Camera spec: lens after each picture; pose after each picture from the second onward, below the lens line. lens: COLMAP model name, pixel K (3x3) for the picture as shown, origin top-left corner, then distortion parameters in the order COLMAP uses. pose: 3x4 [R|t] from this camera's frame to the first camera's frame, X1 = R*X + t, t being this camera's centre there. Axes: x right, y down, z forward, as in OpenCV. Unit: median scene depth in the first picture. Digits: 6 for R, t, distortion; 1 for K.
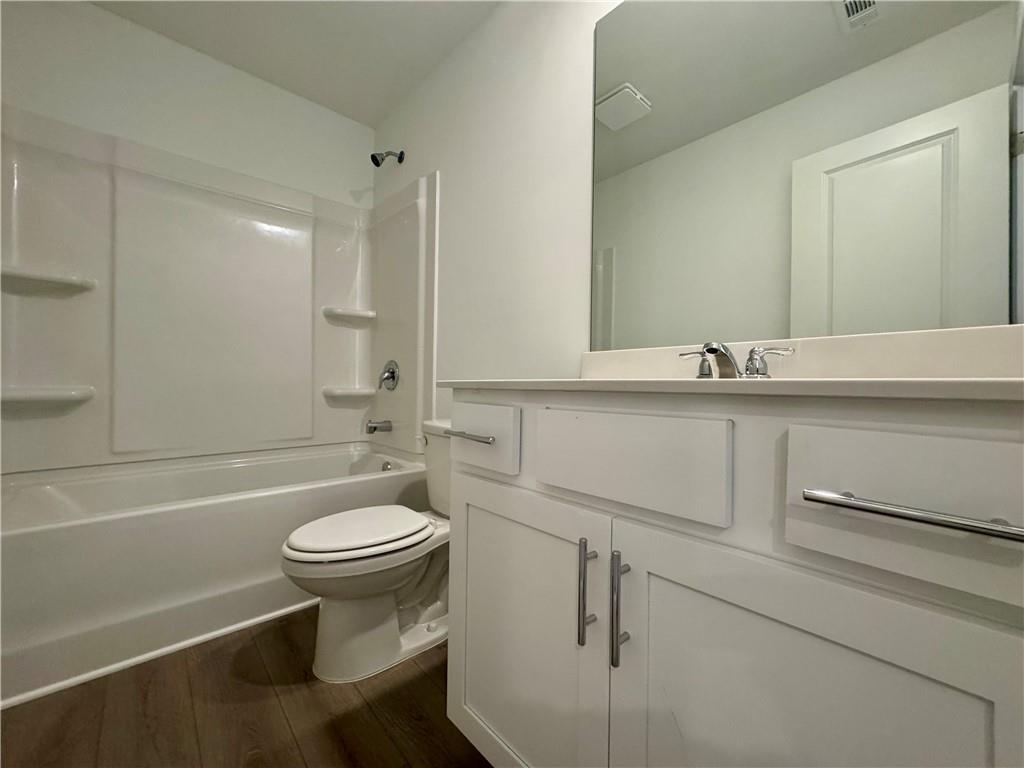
lens RADIAL K [[411.7, 0, 512.6], [0, 411.7, 383.9], [0, 0, 1]] dist [-0.000946, 0.000994]
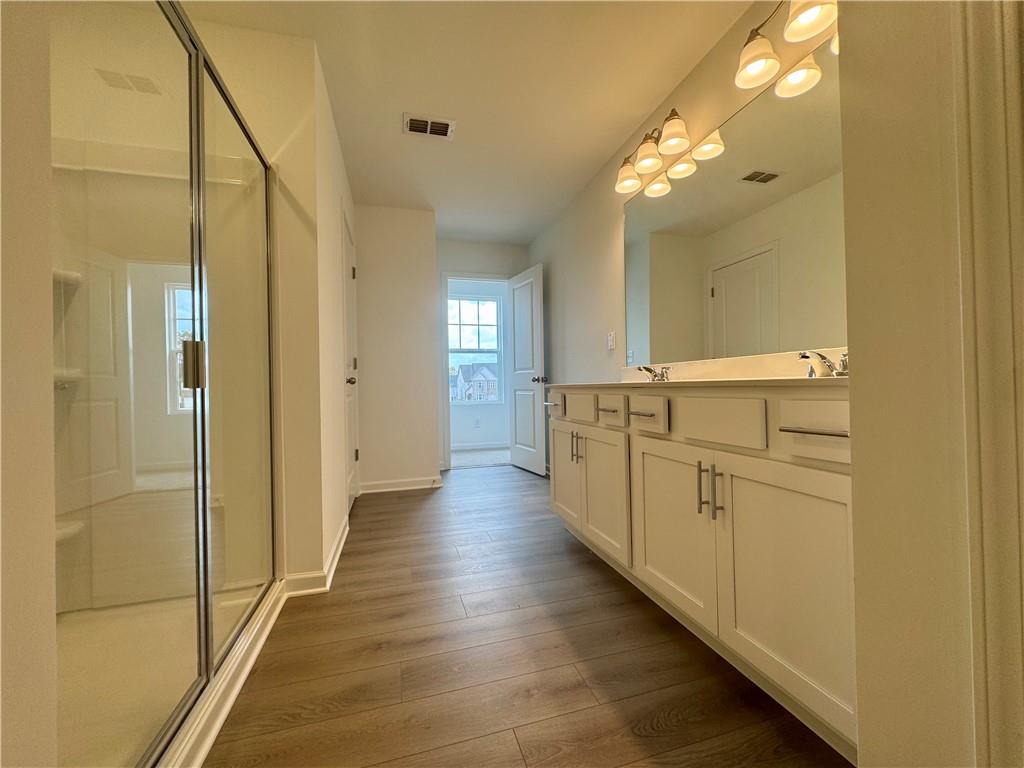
lens RADIAL K [[411.7, 0, 513.2], [0, 411.7, 383.0], [0, 0, 1]] dist [-0.000946, 0.000994]
pose [[0.901603, -0.034480, -0.431188, 0.229257], [0.034496, 0.999375, -0.007786, -0.027277], [0.431187, -0.007854, 0.902228, -1.203371]]
